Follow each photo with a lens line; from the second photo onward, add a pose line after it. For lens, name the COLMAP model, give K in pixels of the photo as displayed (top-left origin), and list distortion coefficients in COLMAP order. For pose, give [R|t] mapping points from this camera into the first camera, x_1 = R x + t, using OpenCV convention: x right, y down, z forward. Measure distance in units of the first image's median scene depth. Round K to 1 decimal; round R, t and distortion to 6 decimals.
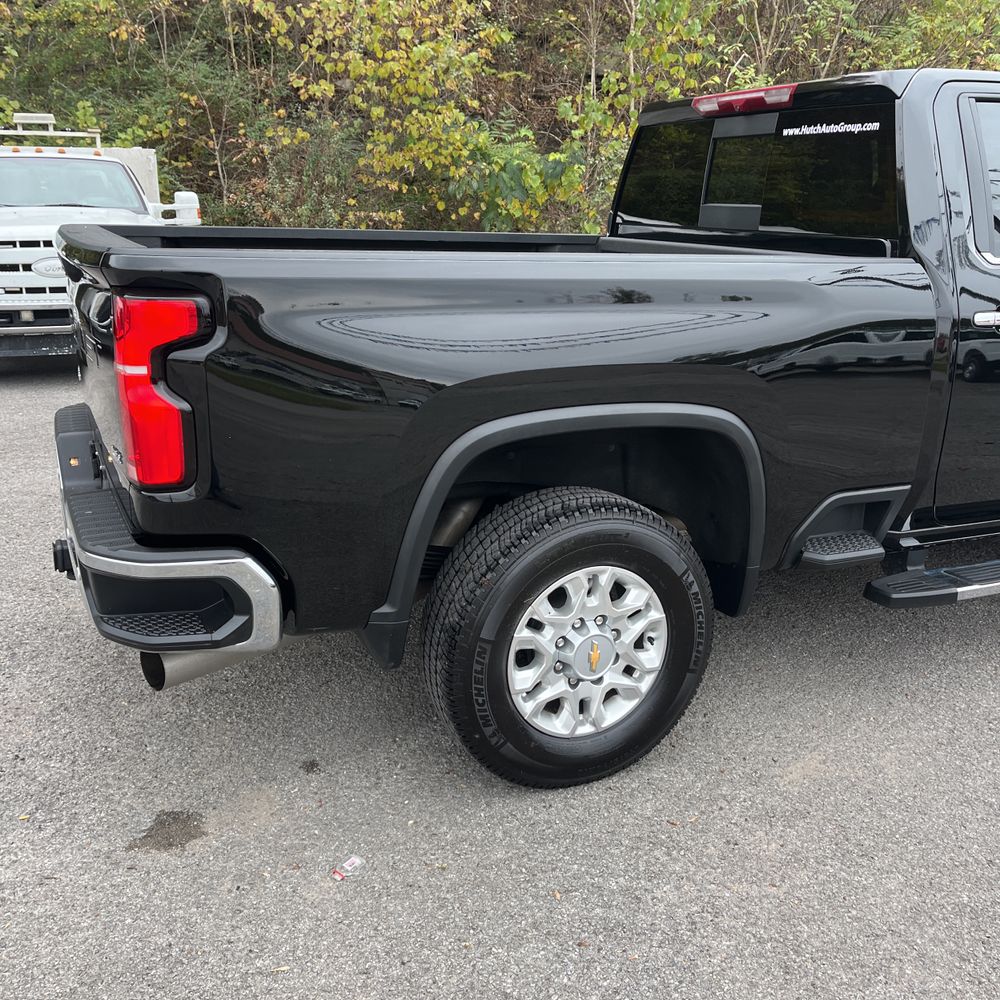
lens RADIAL K [[1018.5, 0, 497.9], [0, 1018.5, 494.9], [0, 0, 1]] dist [0.017091, 0.000000]
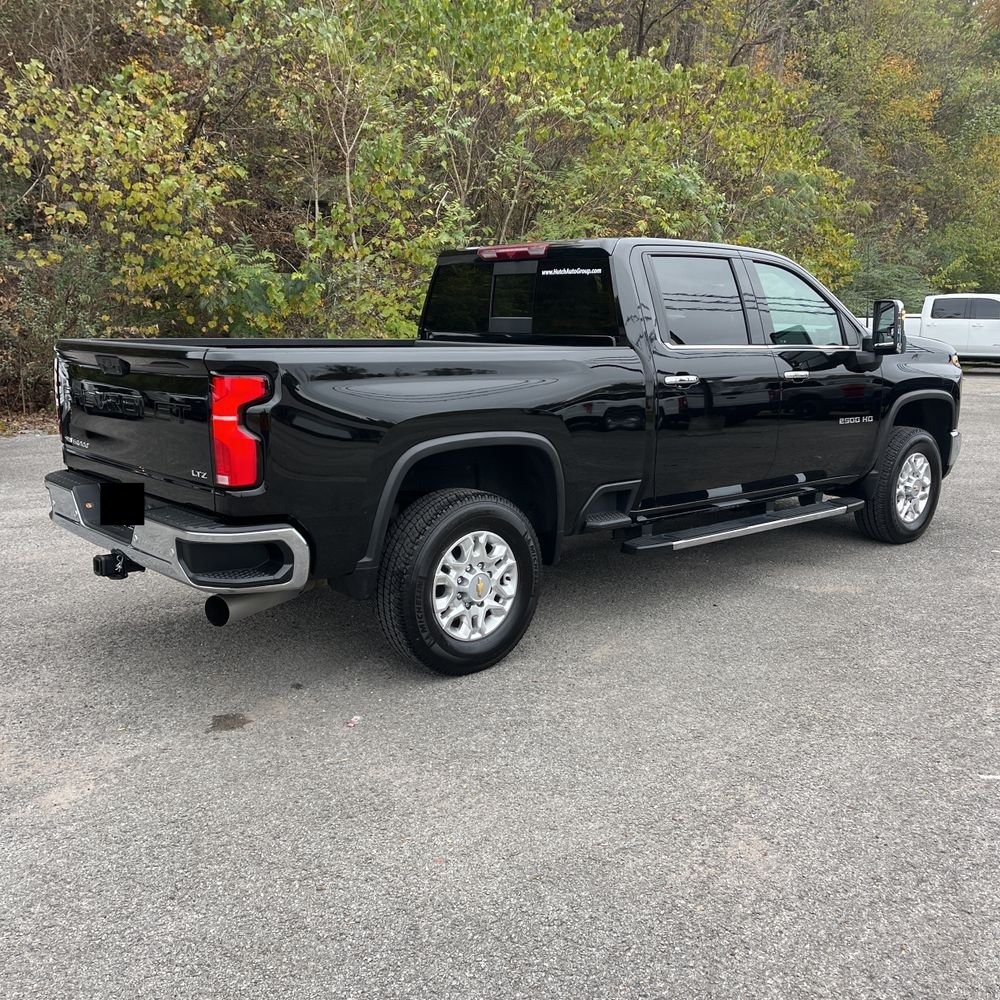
lens RADIAL K [[1015.7, 0, 501.3], [0, 1015.7, 500.8], [0, 0, 1]] dist [0.021601, 0.000000]
pose [[0.956432, -0.068947, 0.283697, -0.271049], [0.095923, 0.991980, -0.082304, 0.130926], [-0.275747, 0.105931, 0.955375, -0.489453]]
